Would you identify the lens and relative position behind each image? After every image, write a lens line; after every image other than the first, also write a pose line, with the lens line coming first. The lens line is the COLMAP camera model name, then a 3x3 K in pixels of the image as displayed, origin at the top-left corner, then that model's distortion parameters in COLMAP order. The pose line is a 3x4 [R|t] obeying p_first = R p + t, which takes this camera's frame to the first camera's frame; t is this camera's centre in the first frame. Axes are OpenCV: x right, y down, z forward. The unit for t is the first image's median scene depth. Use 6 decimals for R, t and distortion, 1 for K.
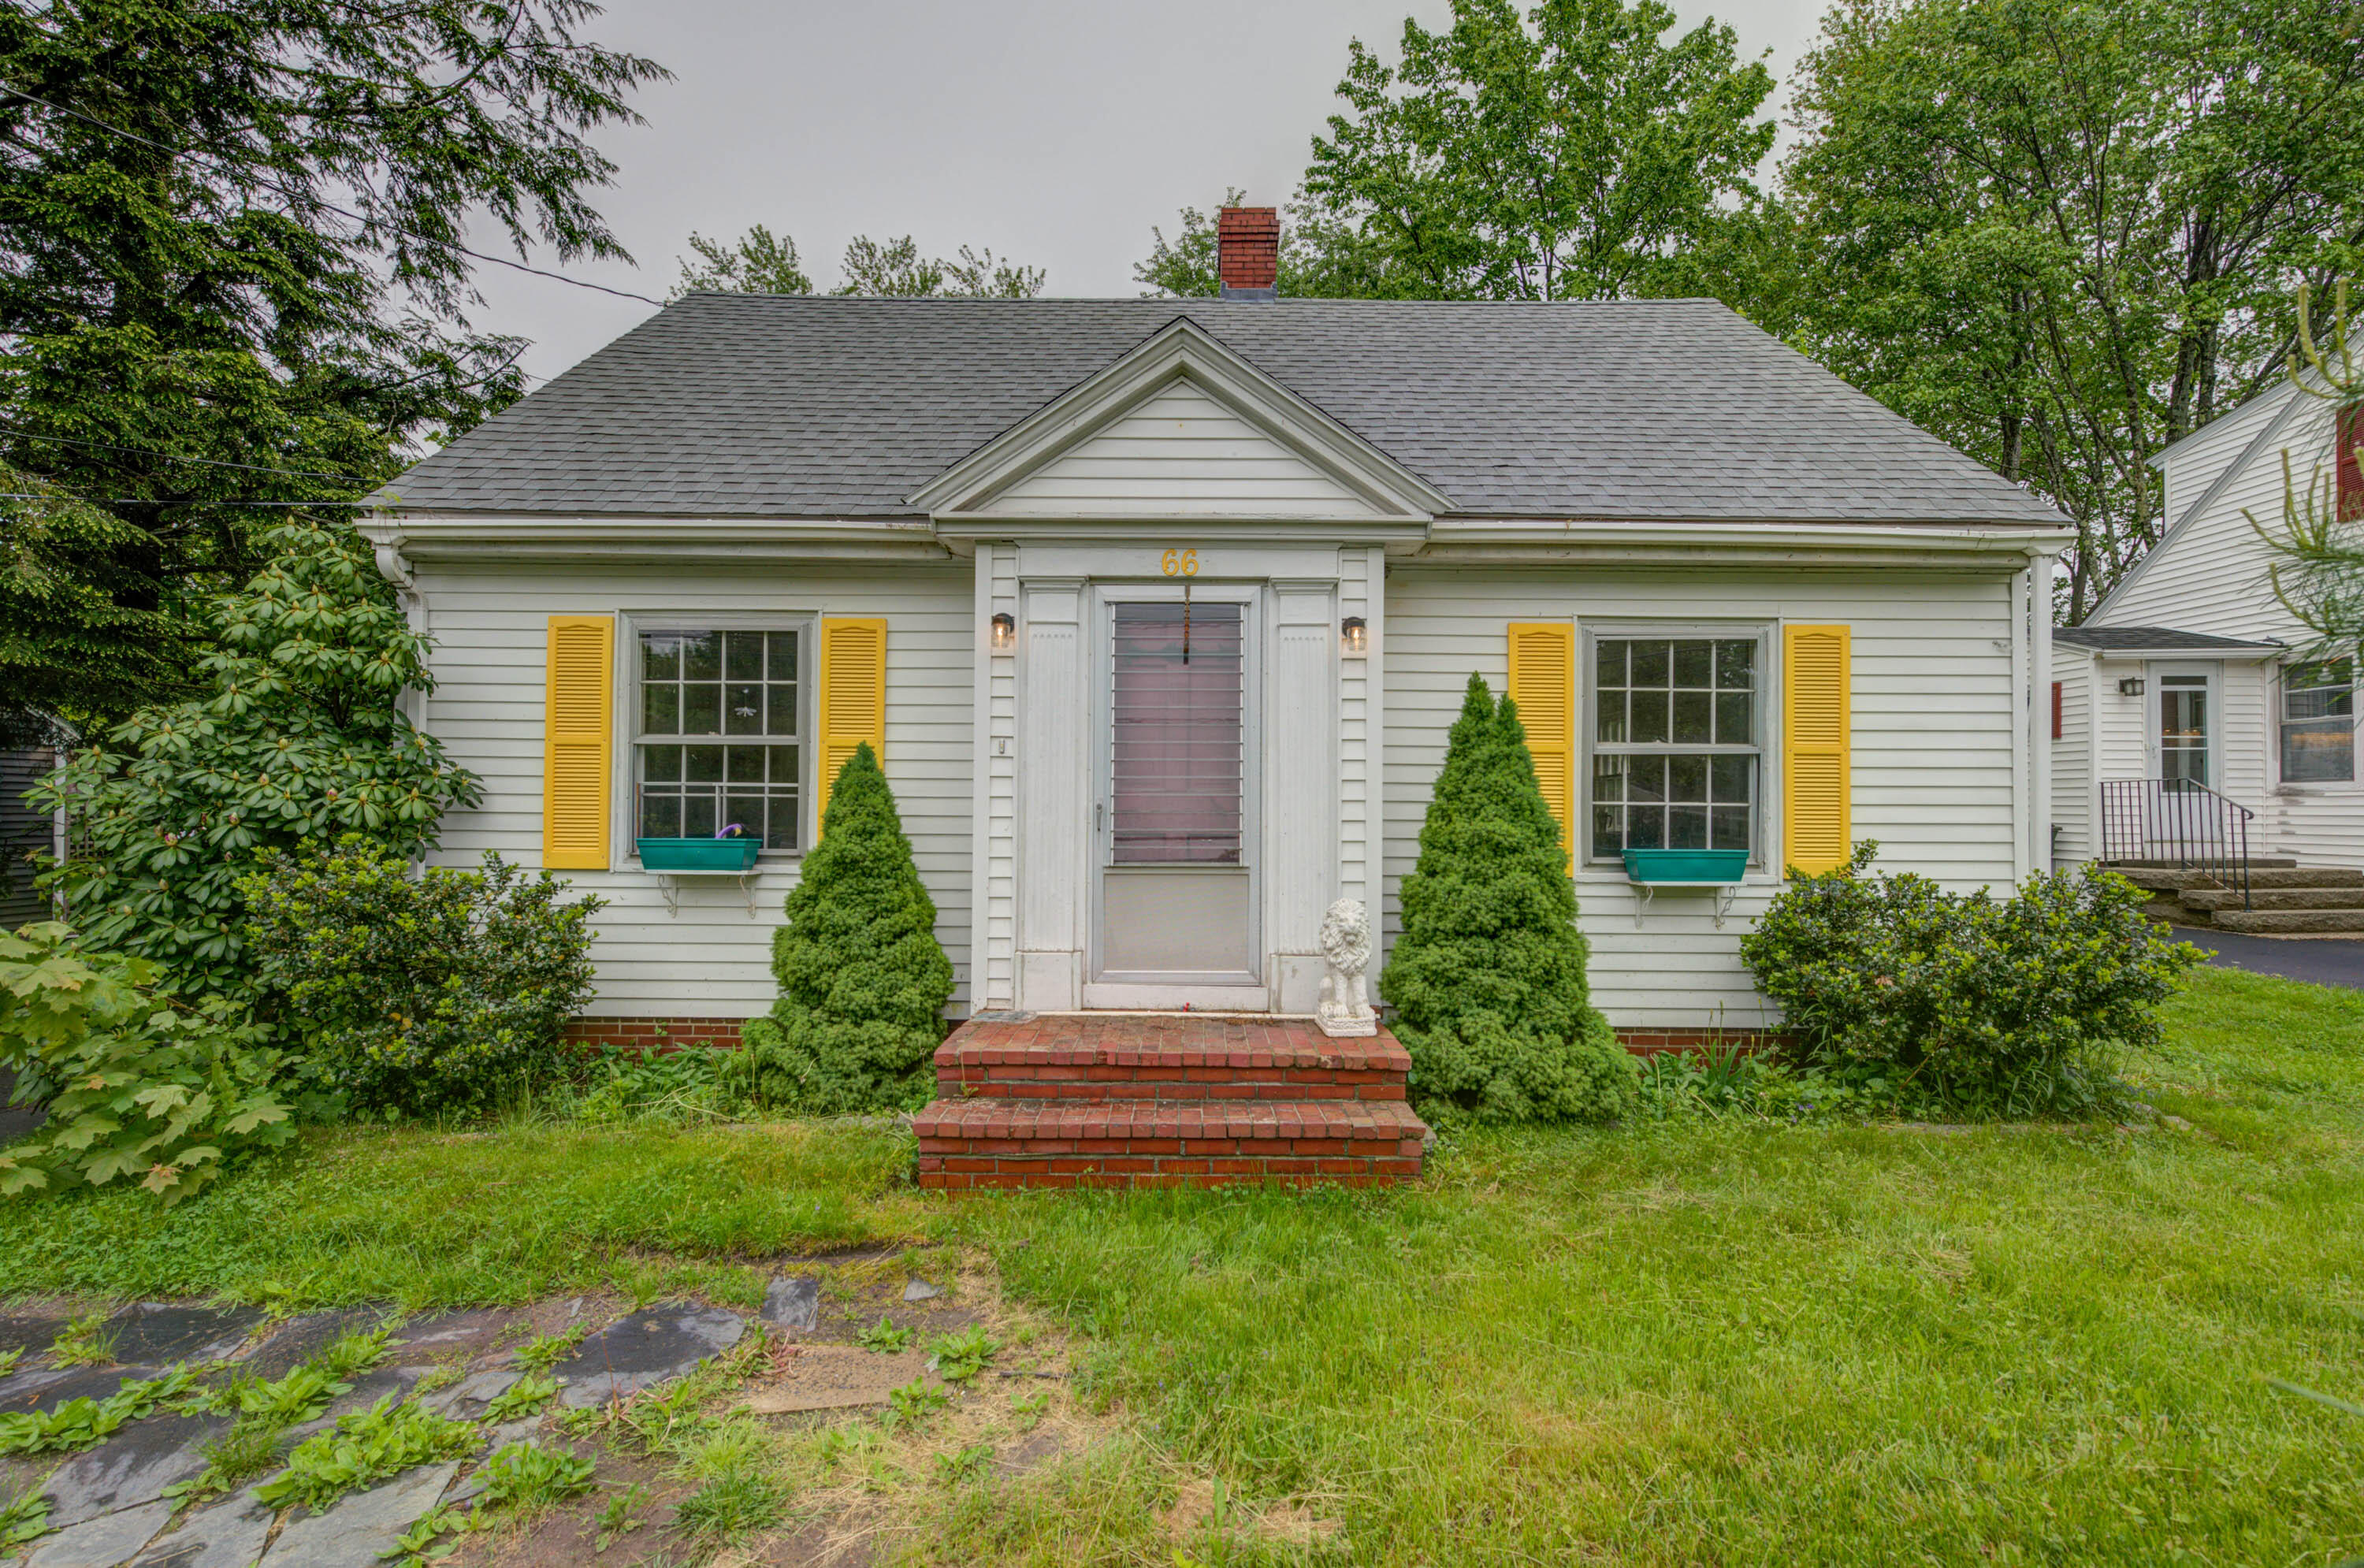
lens RADIAL K [[998.2, 0, 1189.2], [0, 998.2, 785.3], [0, 0, 1]] dist [0.001197, -0.000751]
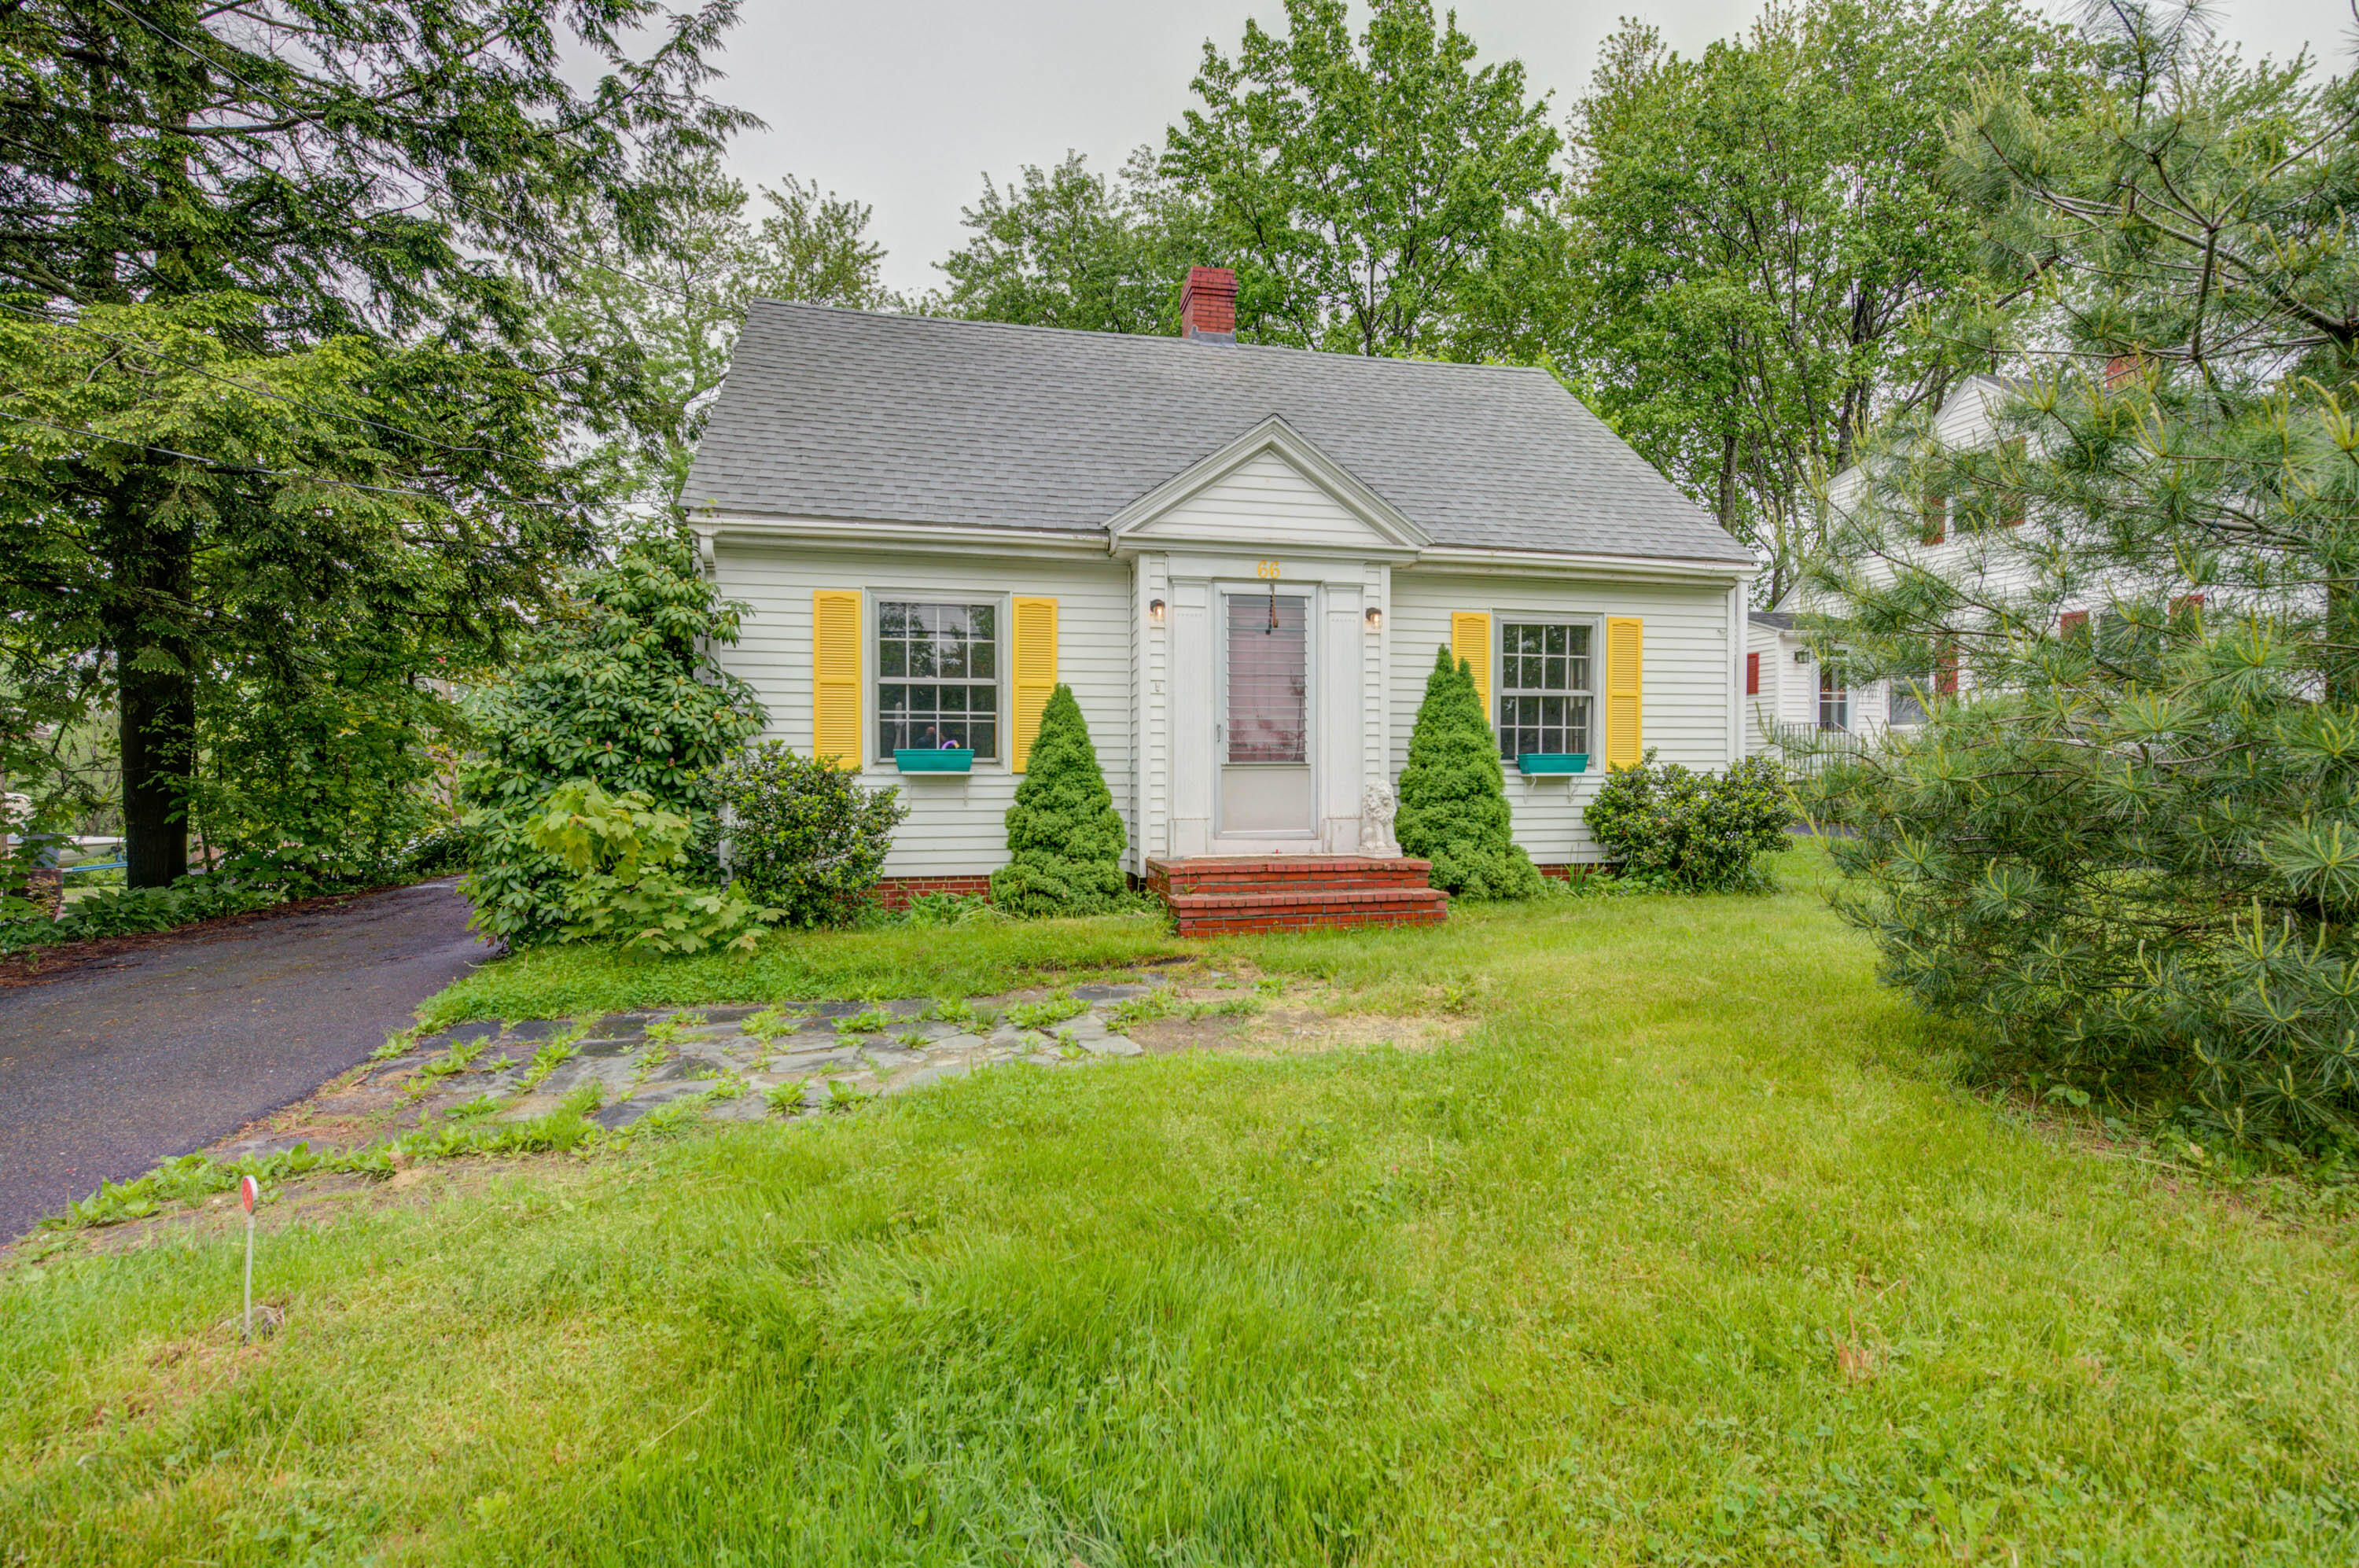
lens RADIAL K [[1096.3, 0, 1179.5], [0, 1096.3, 784.0], [0, 0, 1]] dist [-0.000381, 0.000347]
pose [[0.974730, -0.011030, 0.223113, -0.498202], [0.003934, 0.999473, 0.032225, 0.052755], [-0.223351, -0.030533, 0.974260, -0.610252]]
